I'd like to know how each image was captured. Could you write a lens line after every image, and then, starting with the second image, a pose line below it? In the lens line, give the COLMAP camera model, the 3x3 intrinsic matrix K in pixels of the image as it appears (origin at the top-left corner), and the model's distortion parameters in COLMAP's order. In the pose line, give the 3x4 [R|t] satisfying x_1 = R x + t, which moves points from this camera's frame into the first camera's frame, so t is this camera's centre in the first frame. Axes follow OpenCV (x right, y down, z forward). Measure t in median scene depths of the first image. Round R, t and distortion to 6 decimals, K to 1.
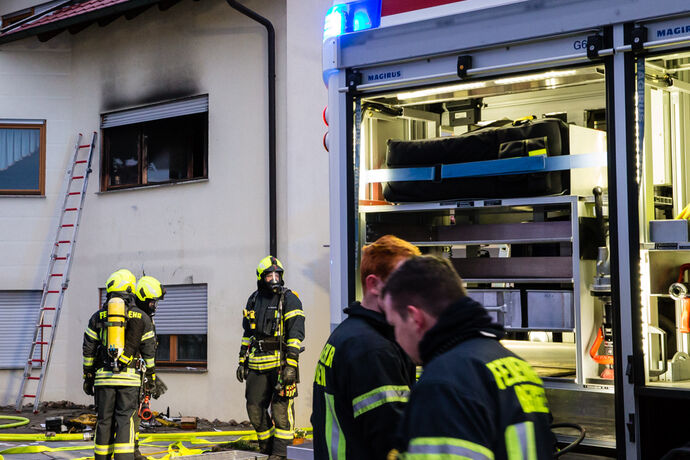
lens RADIAL K [[1052.0, 0, 307.8], [0, 1052.0, 207.3], [0, 0, 1]] dist [0.024941, 0.000000]
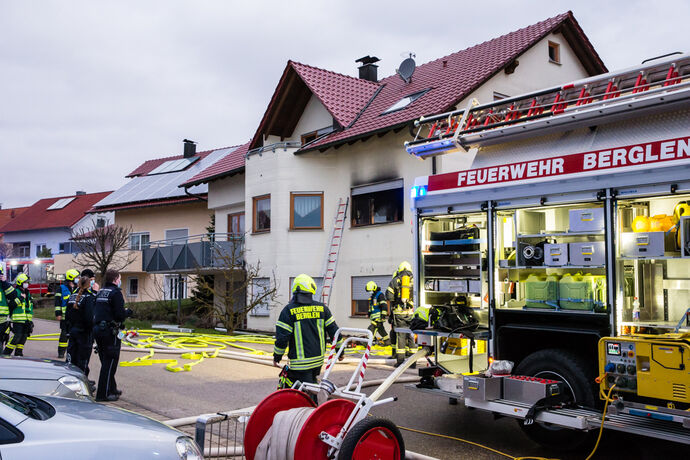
lens RADIAL K [[695.6, 0, 342.2], [0, 695.6, 233.7], [0, 0, 1]] dist [0.013816, 0.000000]
pose [[0.976050, -0.011226, -0.217256, 0.254060], [0.015038, 0.999761, 0.015899, -0.089050], [0.217026, -0.018785, 0.975985, -1.000929]]
